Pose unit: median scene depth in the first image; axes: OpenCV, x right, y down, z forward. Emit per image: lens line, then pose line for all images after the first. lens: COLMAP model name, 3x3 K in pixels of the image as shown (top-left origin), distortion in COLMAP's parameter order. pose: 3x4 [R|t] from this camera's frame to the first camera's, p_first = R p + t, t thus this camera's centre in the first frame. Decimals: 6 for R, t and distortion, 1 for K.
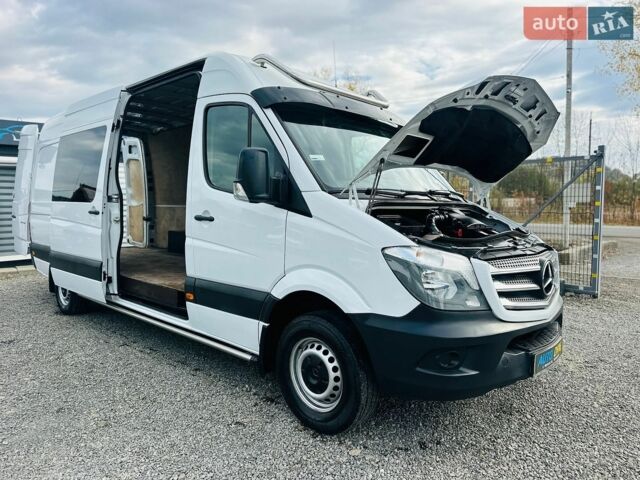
lens RADIAL K [[518.6, 0, 320.0], [0, 518.6, 240.0], [0, 0, 1]] dist [0.128135, -0.275002]
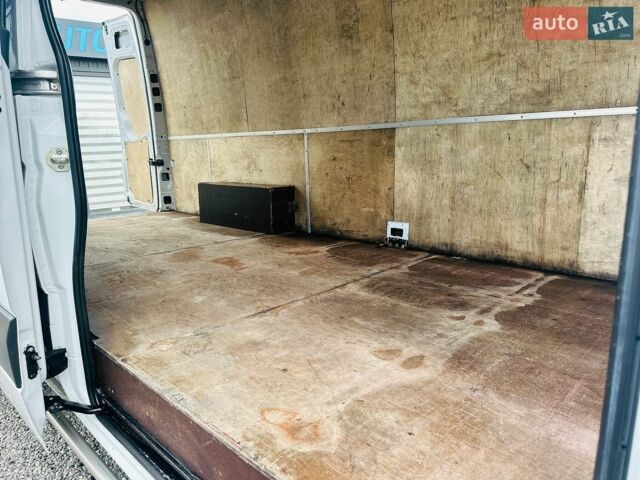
lens RADIAL K [[518.6, 0, 320.0], [0, 518.6, 240.0], [0, 0, 1]] dist [0.128135, -0.275002]
pose [[0.998880, -0.043087, -0.019553, -0.186097], [0.045016, 0.992657, 0.112278, -0.015956], [0.014572, -0.113033, 0.993484, 0.549061]]
